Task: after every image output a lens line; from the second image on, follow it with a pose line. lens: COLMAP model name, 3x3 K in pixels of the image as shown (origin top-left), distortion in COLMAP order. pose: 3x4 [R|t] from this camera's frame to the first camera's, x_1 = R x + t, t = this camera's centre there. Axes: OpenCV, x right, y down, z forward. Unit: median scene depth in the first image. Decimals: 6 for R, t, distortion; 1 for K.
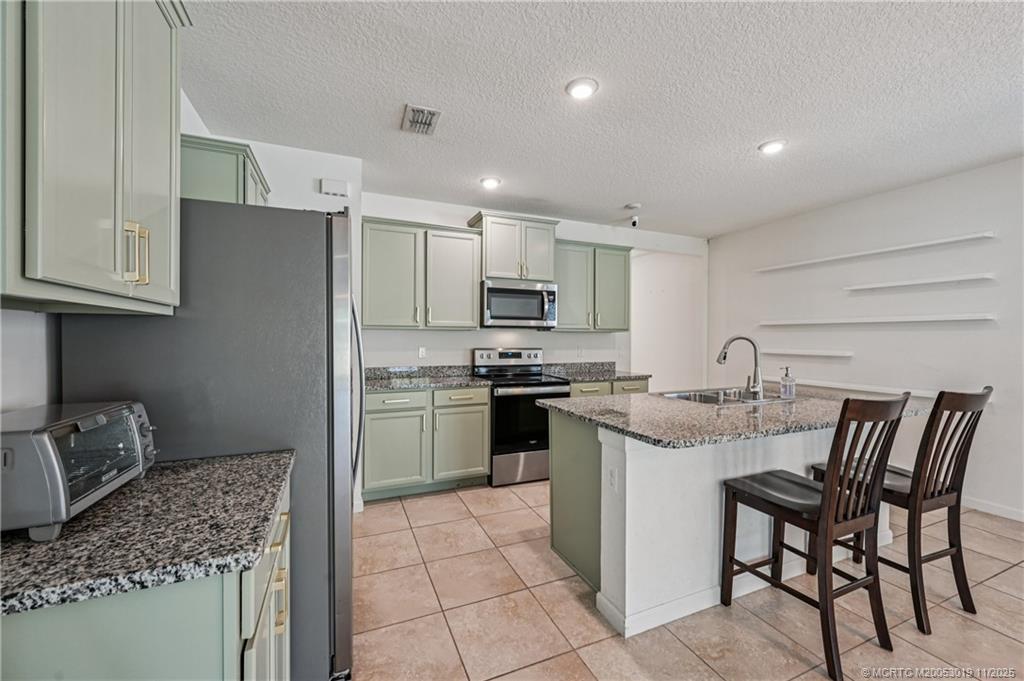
lens RADIAL K [[403.1, 0, 513.4], [0, 403.1, 336.9], [0, 0, 1]] dist [-0.001339, -0.000036]
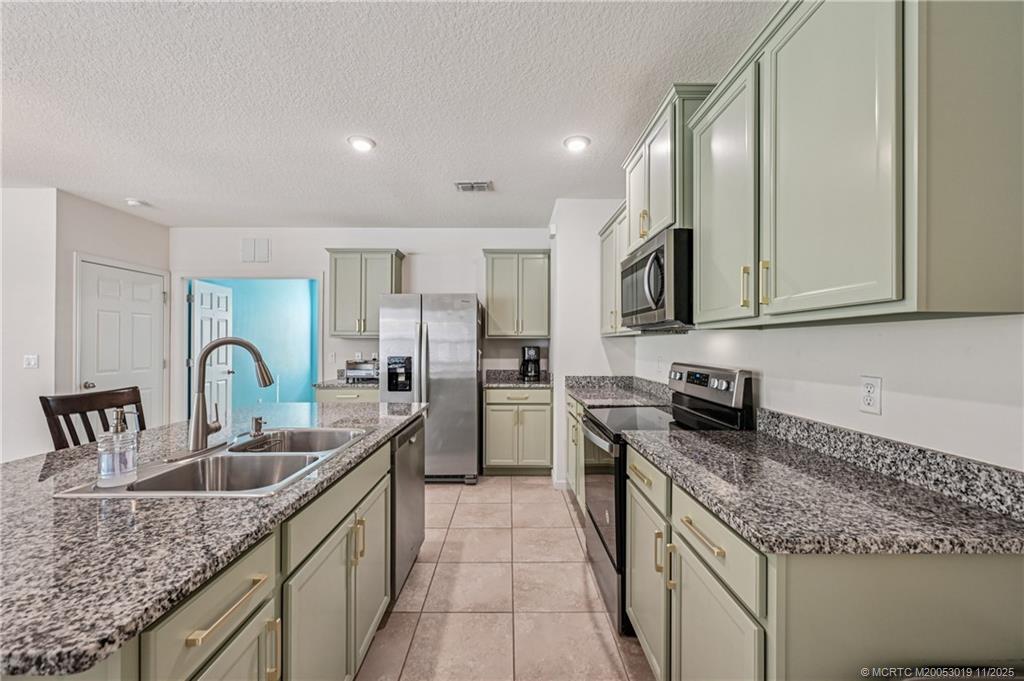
lens RADIAL K [[405.8, 0, 512.0], [0, 405.8, 340.5], [0, 0, 1]] dist [-0.001116, 0.000074]
pose [[-0.390963, -0.015040, -0.920283, 0.625741], [-0.003161, 0.999883, -0.014999, 0.004817], [0.920401, -0.002955, -0.390965, 1.060238]]
